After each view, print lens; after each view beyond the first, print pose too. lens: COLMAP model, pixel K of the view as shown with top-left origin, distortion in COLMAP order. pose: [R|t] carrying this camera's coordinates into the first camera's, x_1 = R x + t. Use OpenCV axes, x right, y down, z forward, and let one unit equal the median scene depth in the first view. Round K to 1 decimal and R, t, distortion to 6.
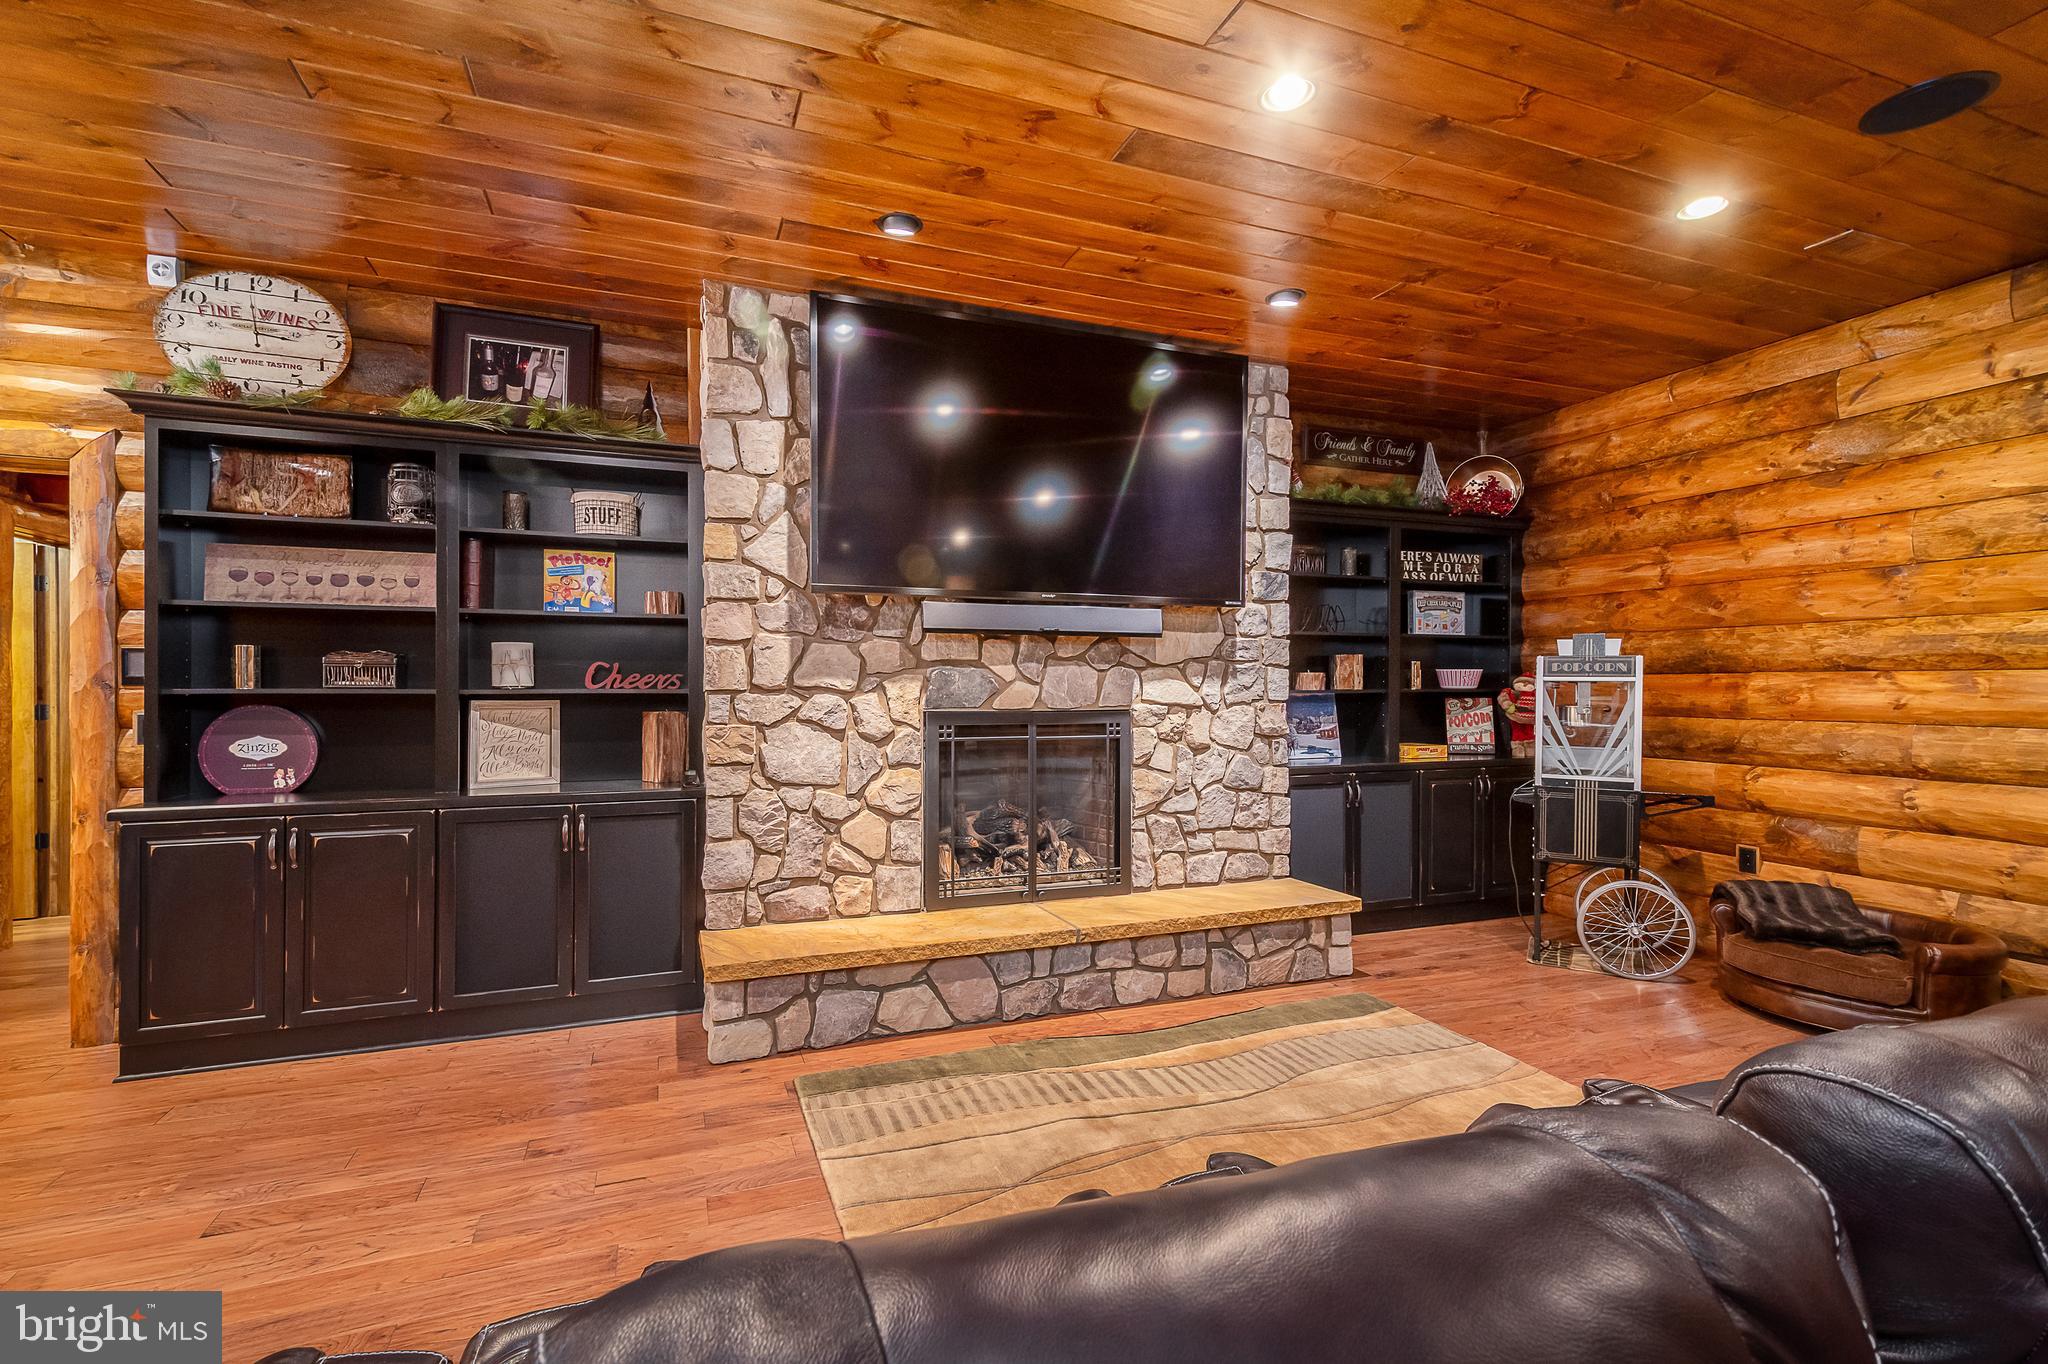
lens RADIAL K [[909.0, 0, 987.6], [0, 909.0, 687.6], [0, 0, 1]] dist [0.013854, -0.001087]
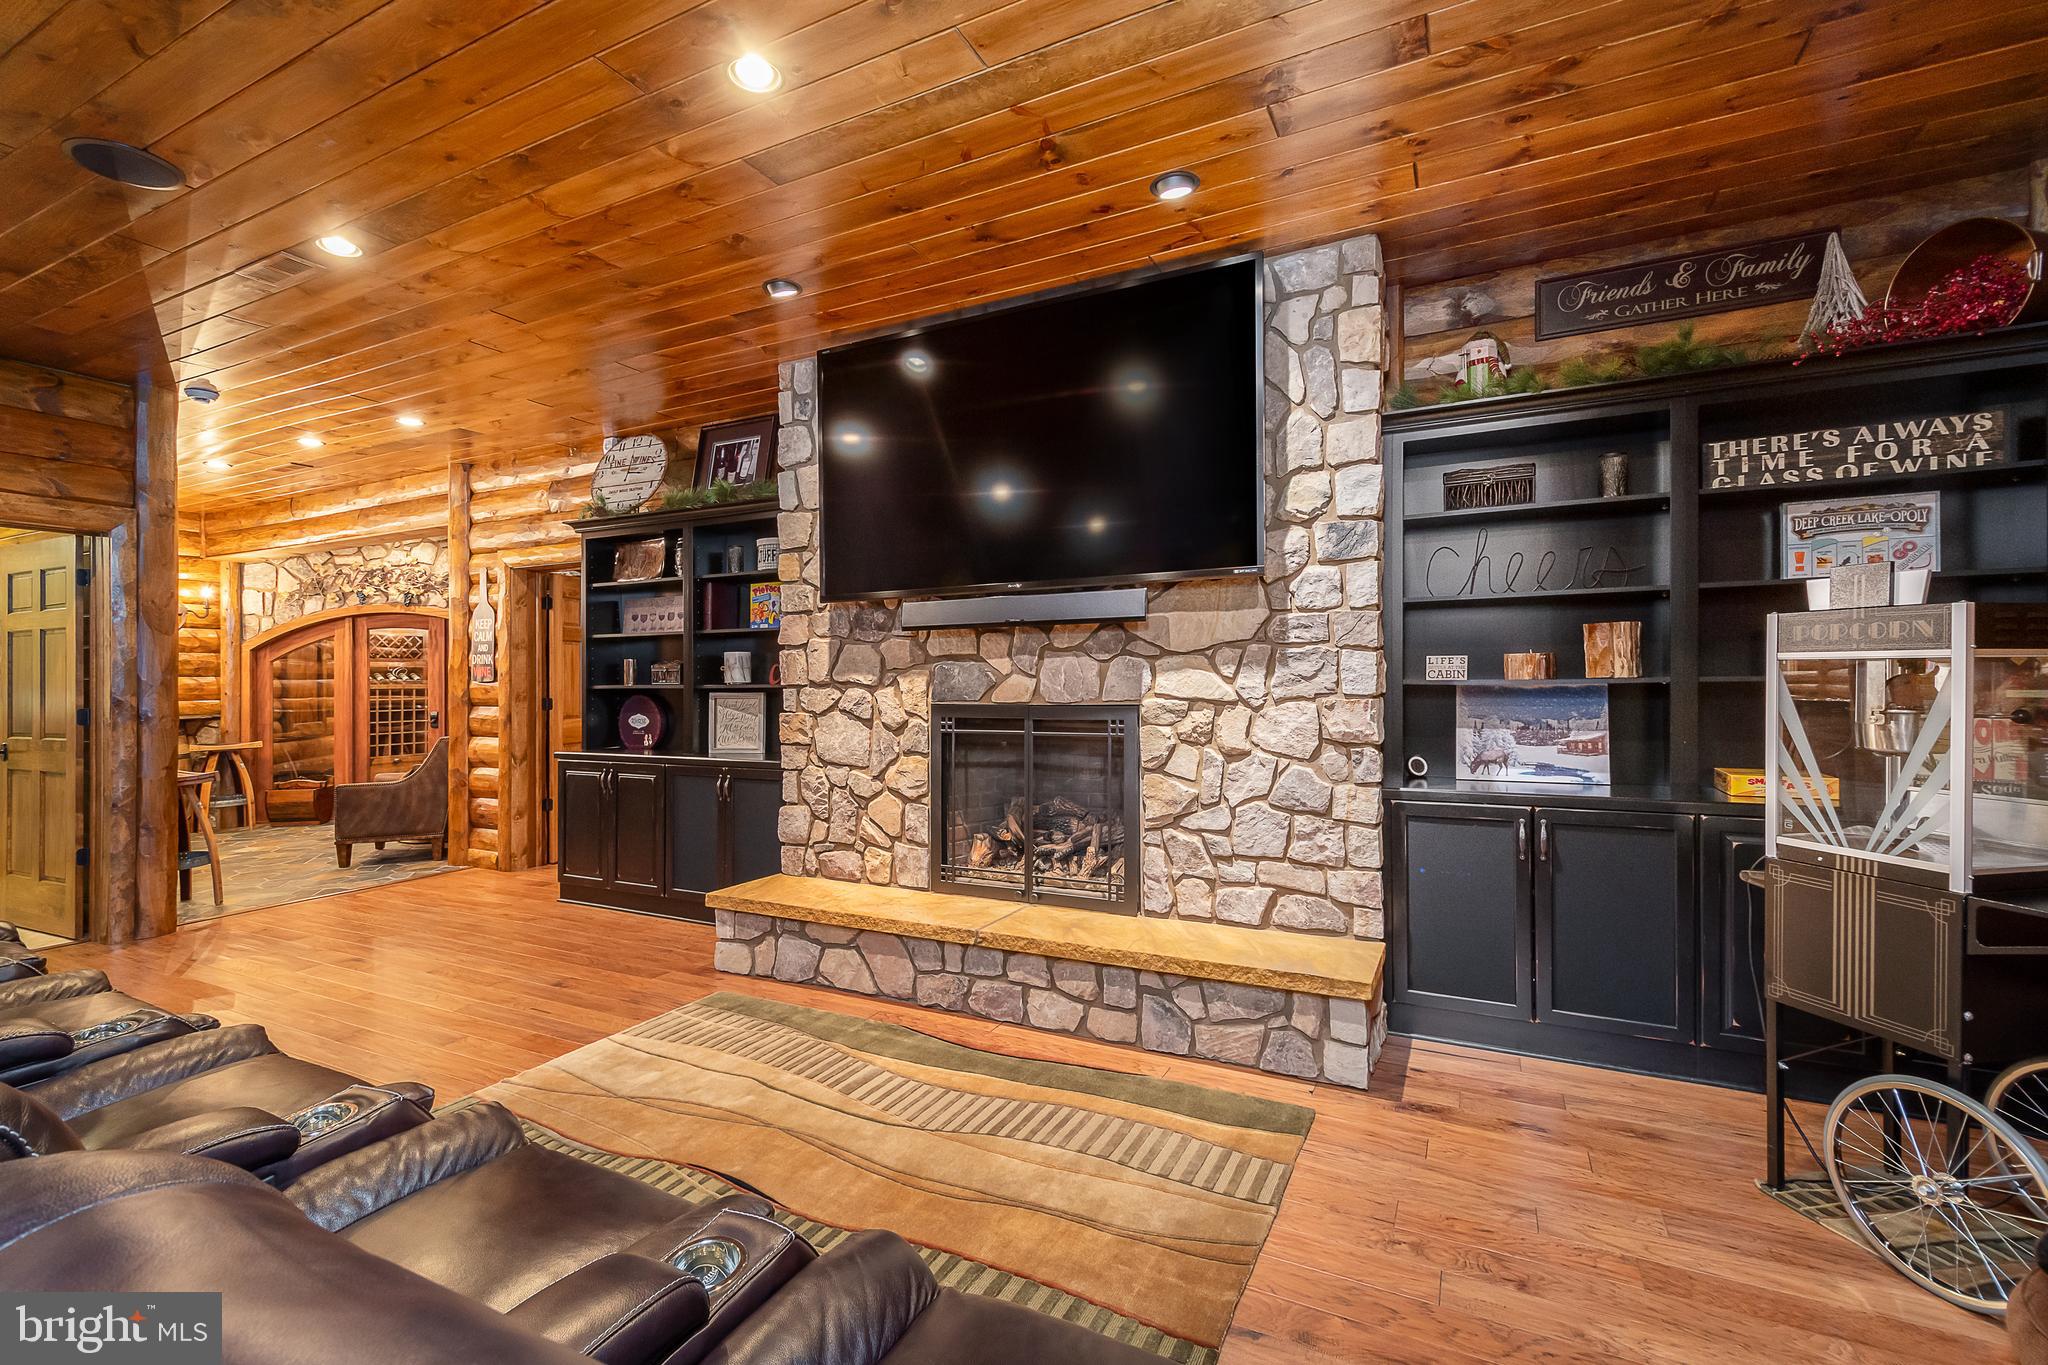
lens RADIAL K [[909.0, 0, 1015.0], [0, 909.0, 675.7], [0, 0, 1]] dist [0.013854, -0.001087]
pose [[0.671542, -0.011484, -0.740877, 0.763858], [0.008819, 0.999933, -0.007506, 0.001852], [0.740914, -0.001493, 0.671598, 0.344920]]
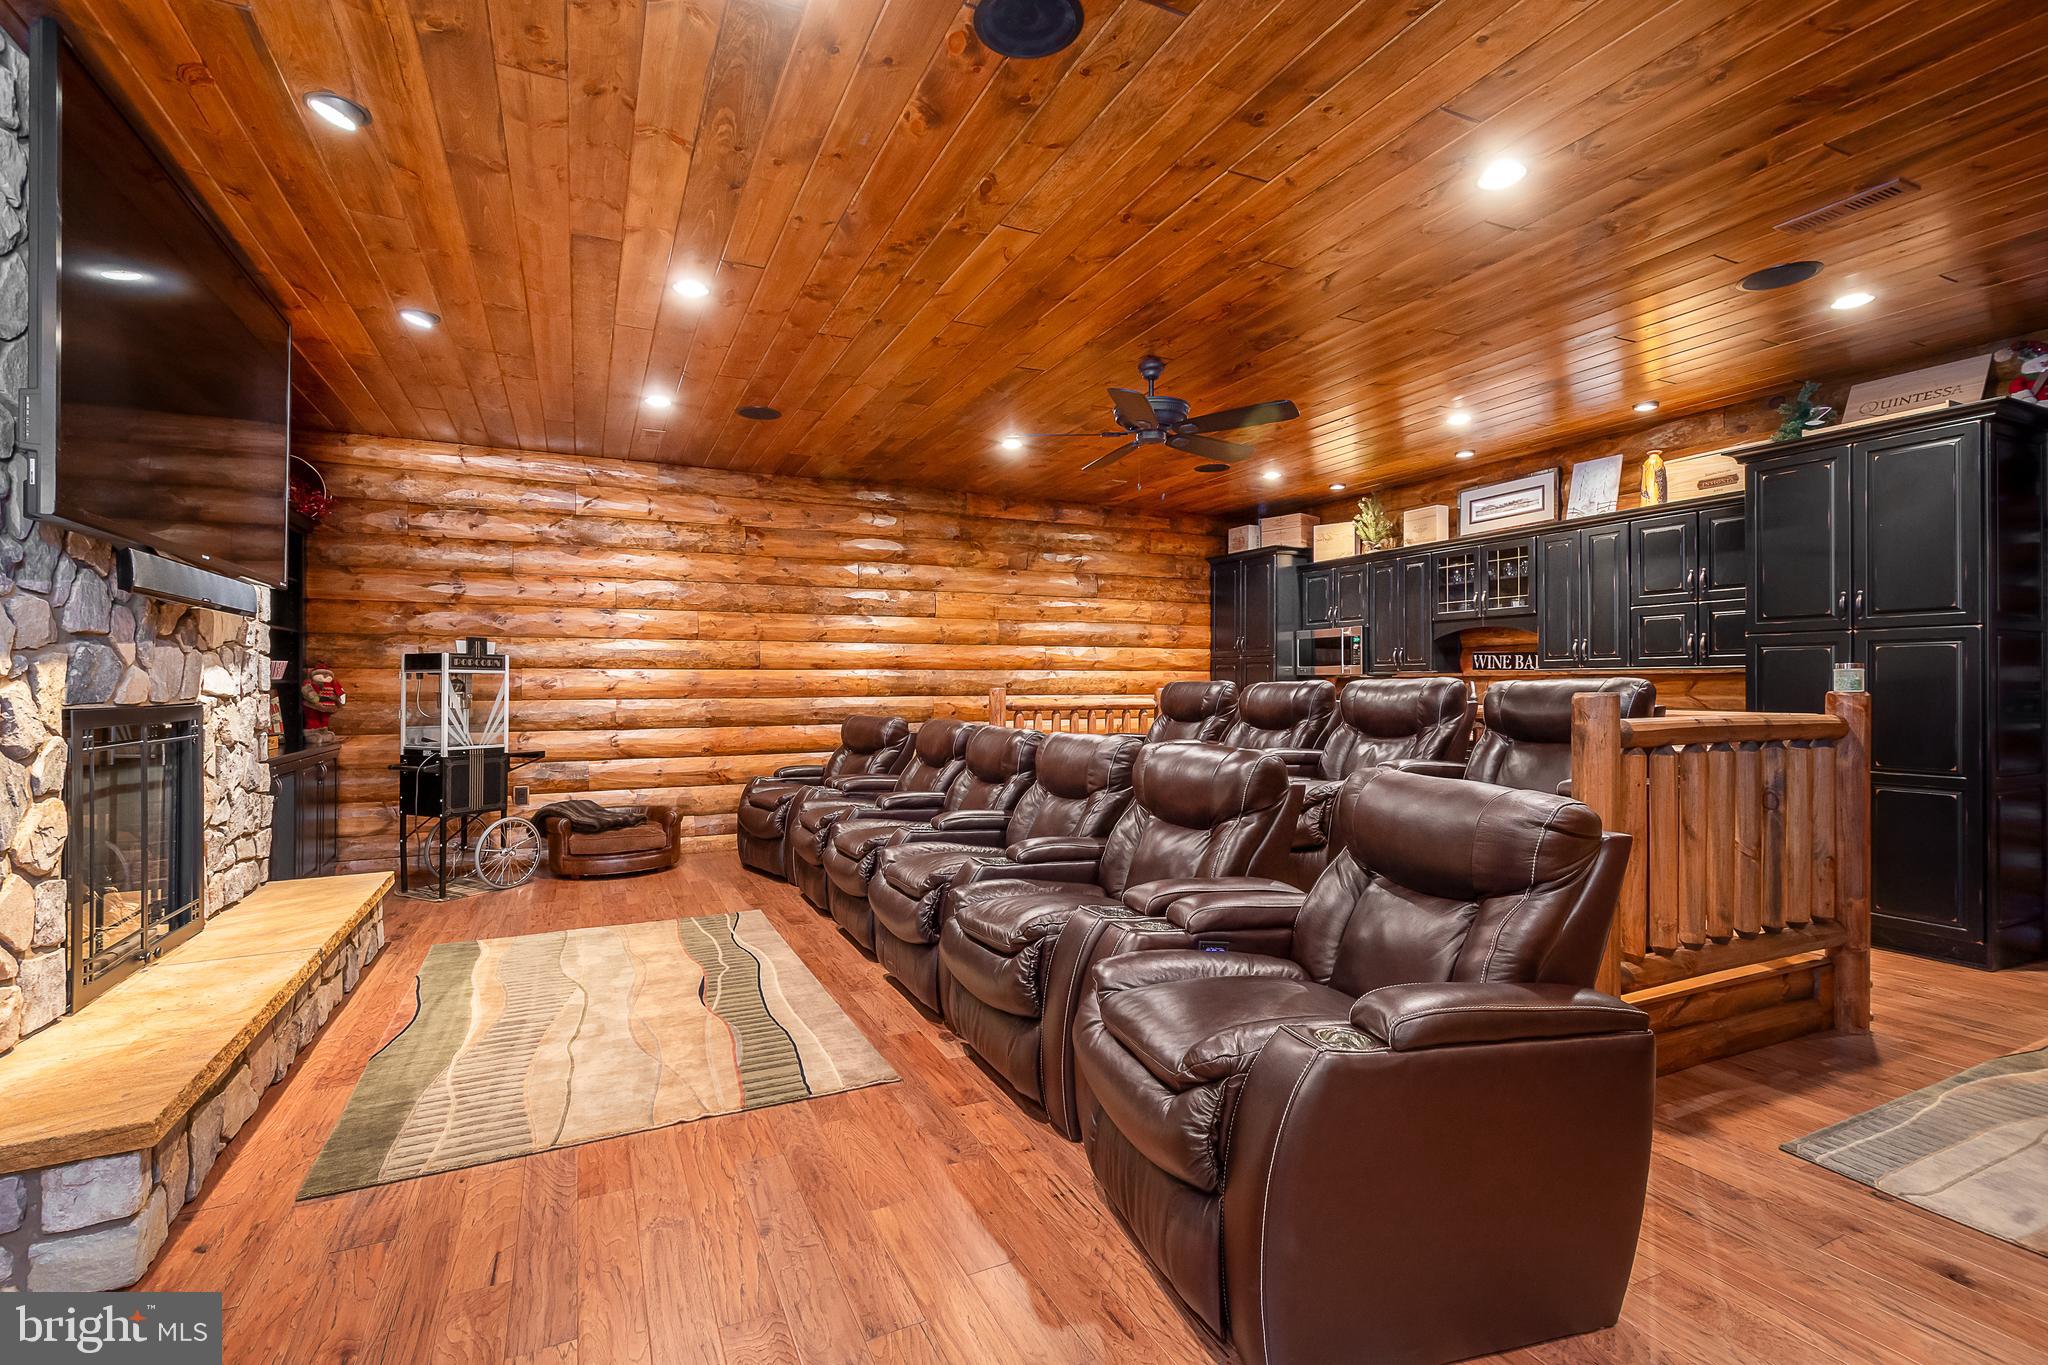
lens RADIAL K [[909.0, 0, 1024.0], [0, 909.0, 673.1], [0, 0, 1]] dist [0.013854, -0.001087]
pose [[-0.097698, 0.009123, 0.995174, -0.771507], [0.006611, 0.999942, -0.008518, 0.010216], [-0.995194, 0.005747, -0.097752, 0.367219]]
